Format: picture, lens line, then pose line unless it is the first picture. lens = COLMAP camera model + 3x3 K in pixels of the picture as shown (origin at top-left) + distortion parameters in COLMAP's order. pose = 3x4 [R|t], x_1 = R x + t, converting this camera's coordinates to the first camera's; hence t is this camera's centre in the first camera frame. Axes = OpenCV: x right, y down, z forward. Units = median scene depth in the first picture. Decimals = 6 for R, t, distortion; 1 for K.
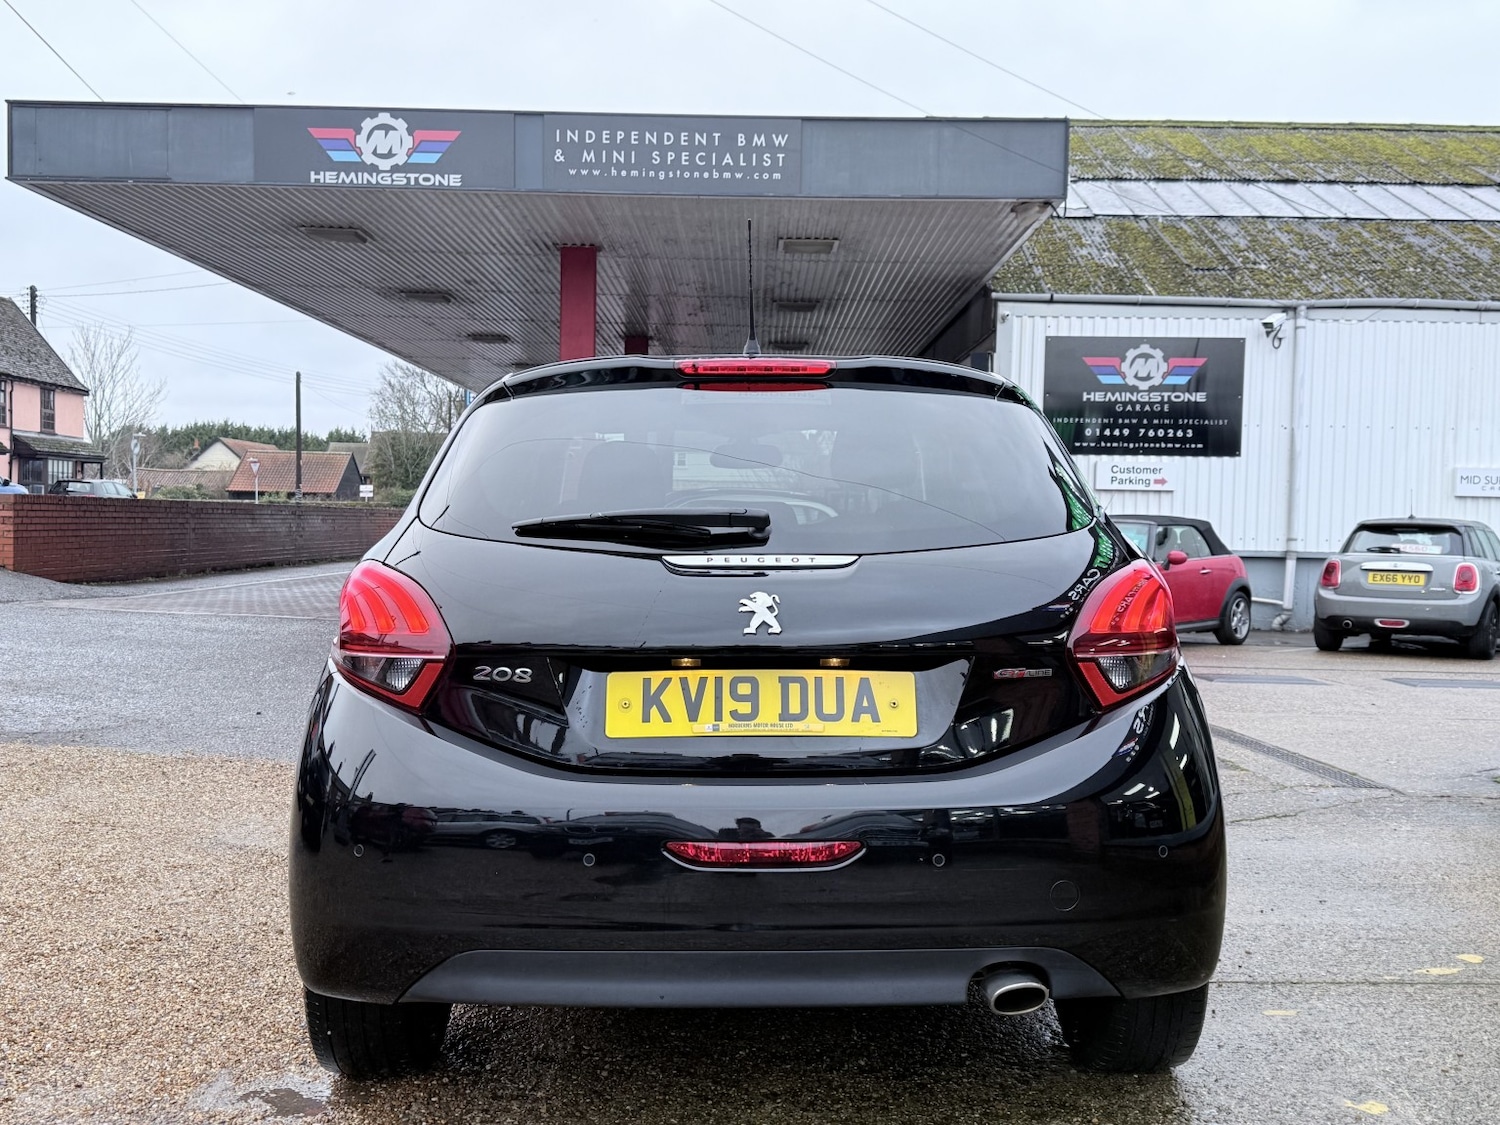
lens RADIAL K [[1502.1, 0, 749.9], [0, 1502.1, 578.3], [0, 0, 1]] dist [0.144988, -0.262523]
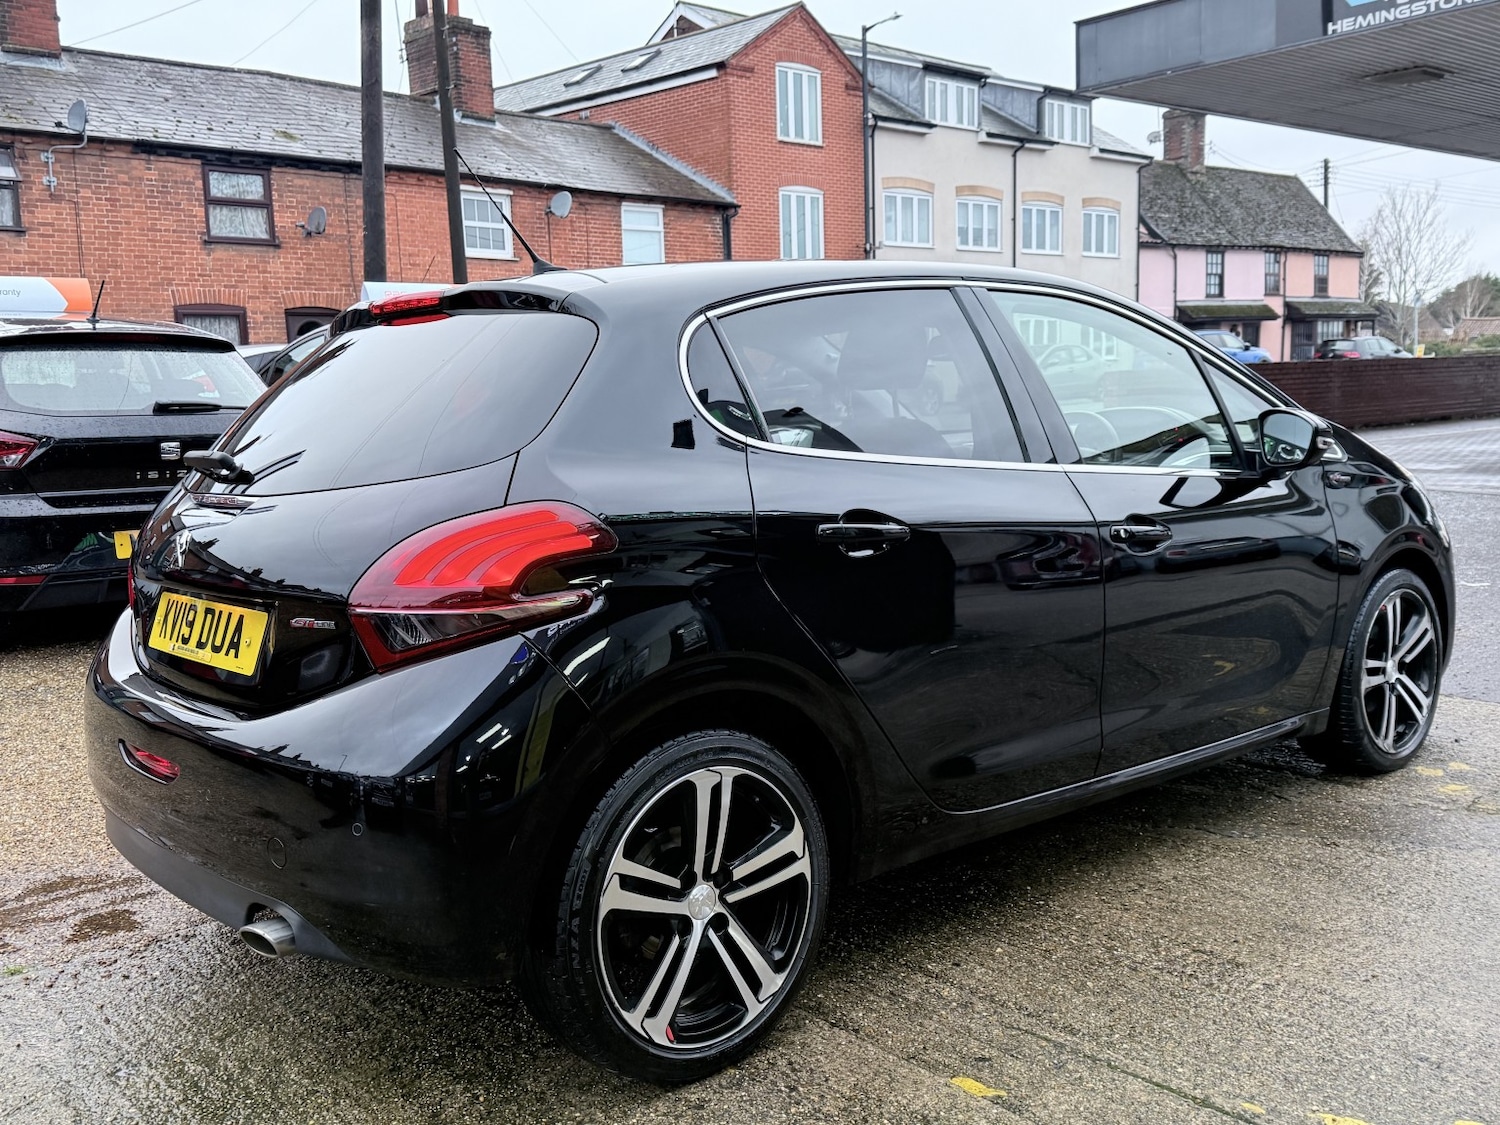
lens RADIAL K [[1378.7, 0, 749.0], [0, 1378.7, 570.1], [0, 0, 1]] dist [0.186868, -0.408536]
pose [[0.643138, 0.061972, -0.763238, 0.183935], [0.016592, 0.995358, 0.094800, -0.009186], [0.765570, -0.073633, 0.639124, 0.112910]]
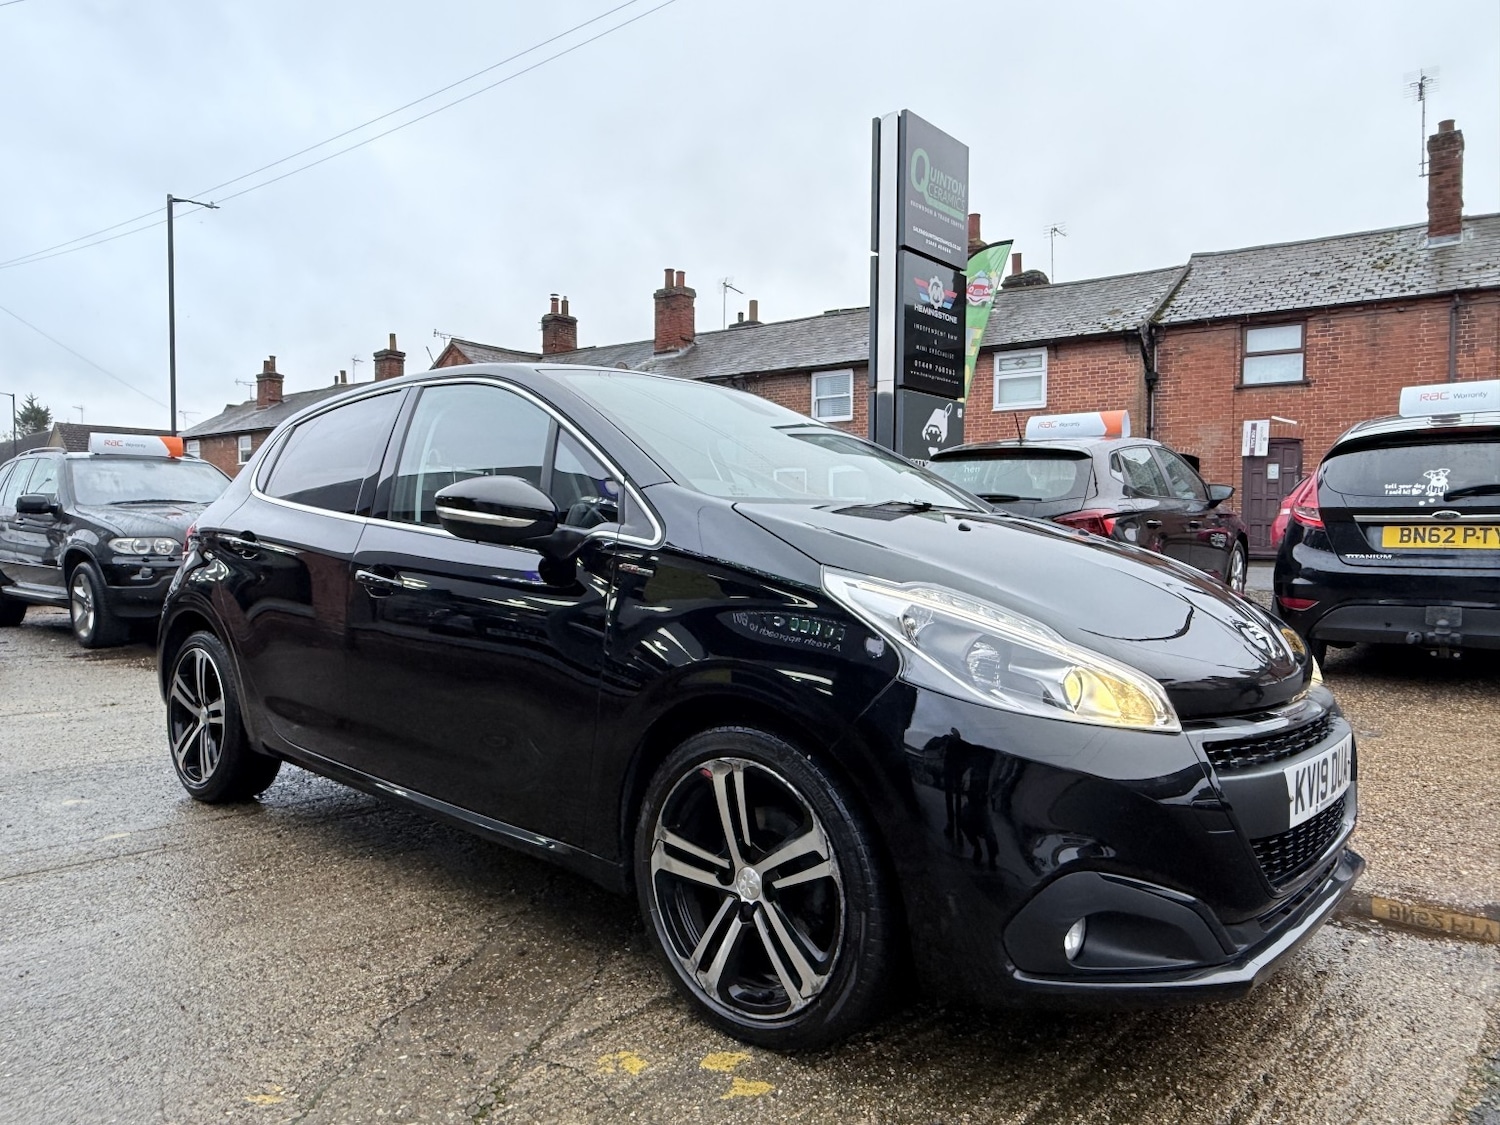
lens RADIAL K [[1033.2, 0, 740.1], [0, 1033.2, 575.3], [0, 0, 1]] dist [0.001817, -0.000576]
pose [[-0.677781, 0.011858, -0.735168, 0.151783], [-0.043611, 0.997461, 0.056296, -0.007705], [0.733970, 0.070217, -0.675543, 0.474326]]
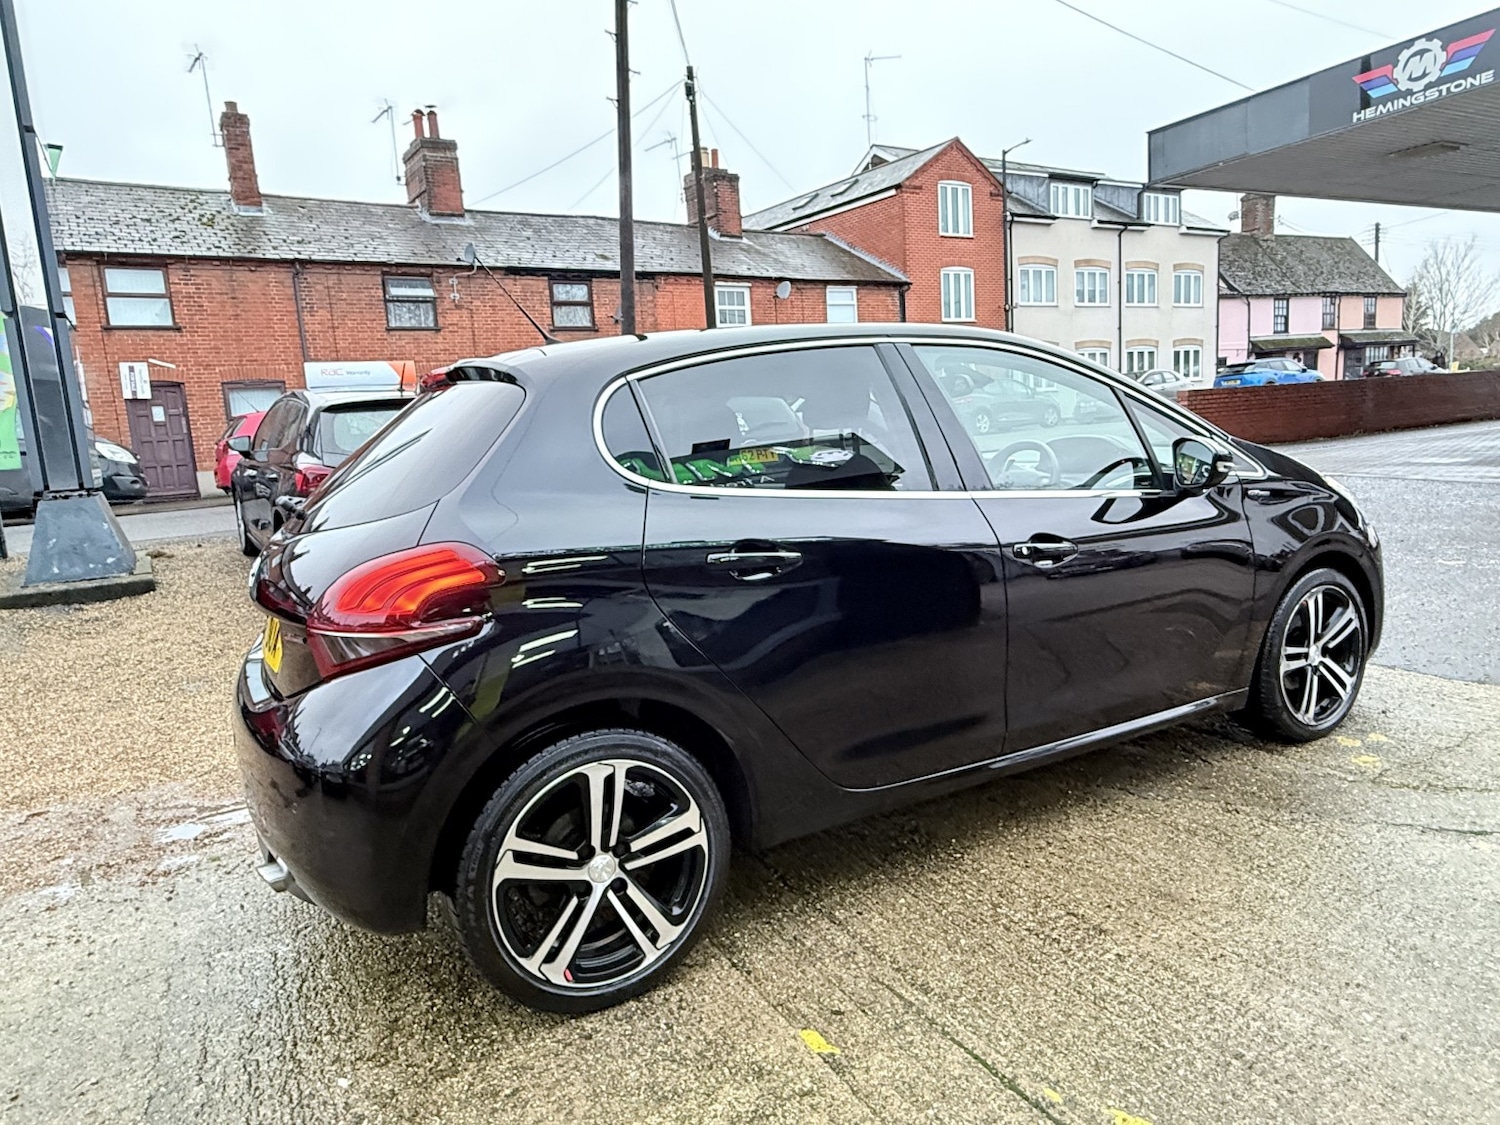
lens RADIAL K [[940.2, 0, 744.9], [0, 940.2, 569.8], [0, 0, 1]] dist [-0.000883, 0.000923]
pose [[0.475046, 0.089516, -0.875396, 0.180873], [0.041101, 0.991469, 0.123690, -0.012933], [0.879001, -0.094738, 0.467314, 0.170563]]
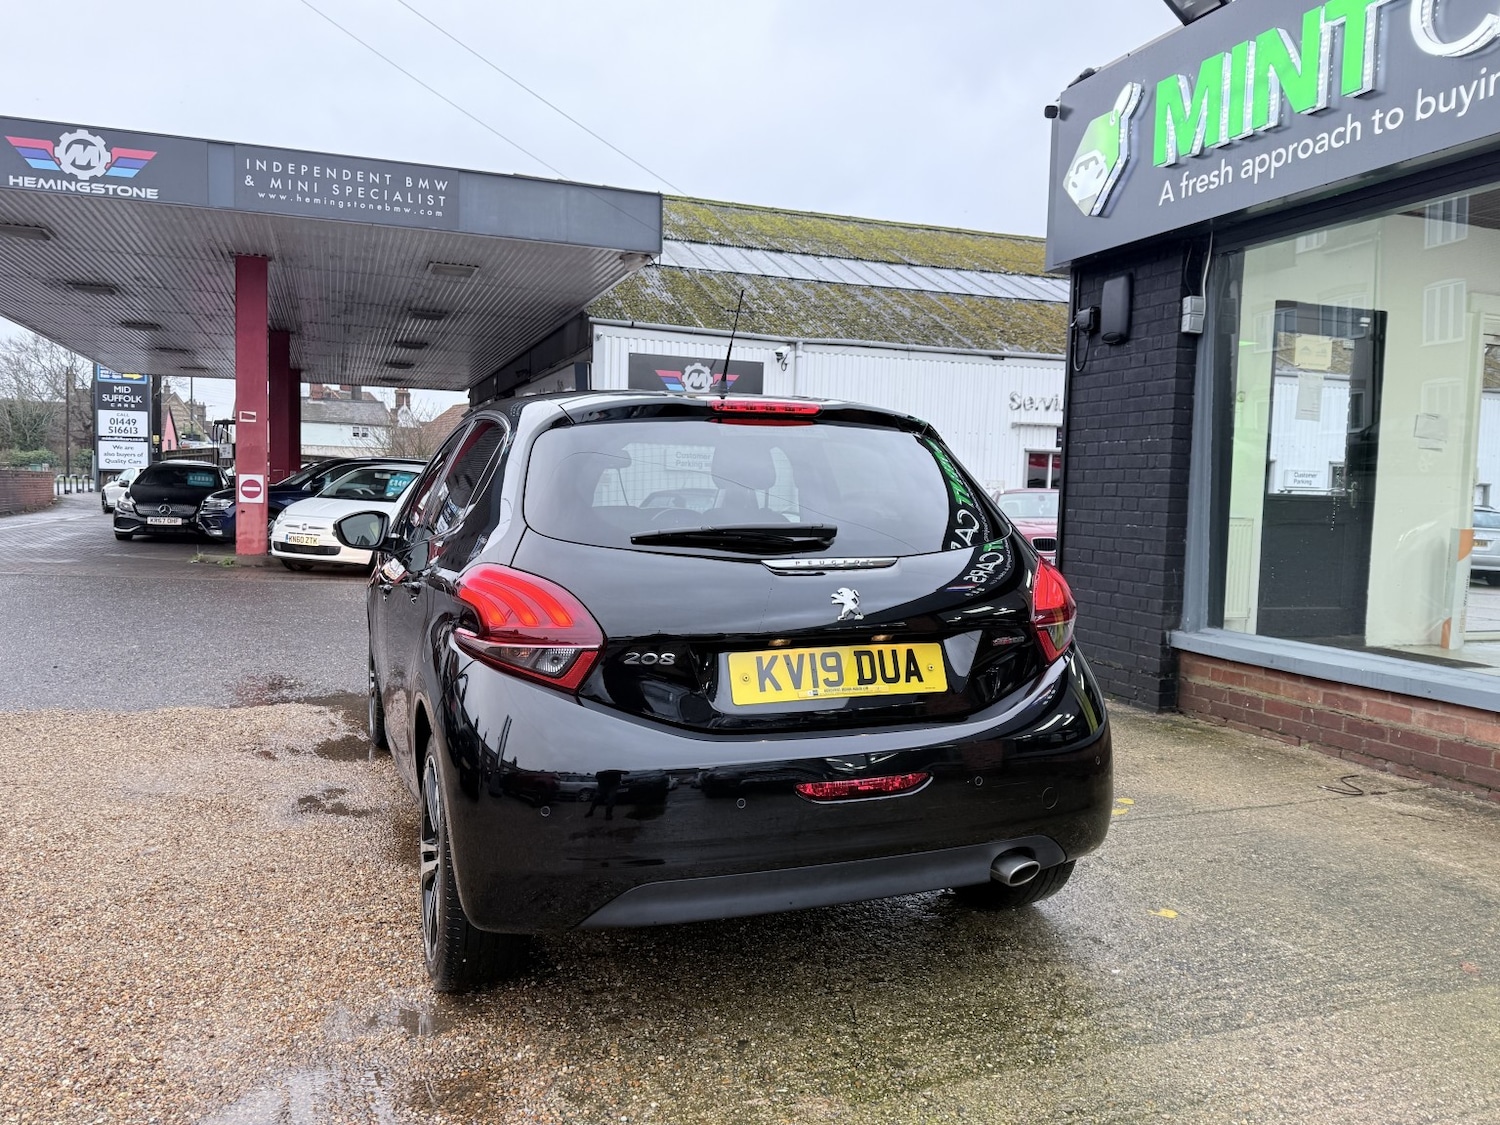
lens RADIAL K [[1122.2, 0, 751.7], [0, 1122.2, 564.0], [0, 0, 1]] dist [0.075868, -0.102221]
pose [[0.937963, -0.017286, 0.346303, -0.070203], [0.005279, 0.999353, 0.035584, -0.008077], [-0.346694, -0.031548, 0.937448, 0.019533]]
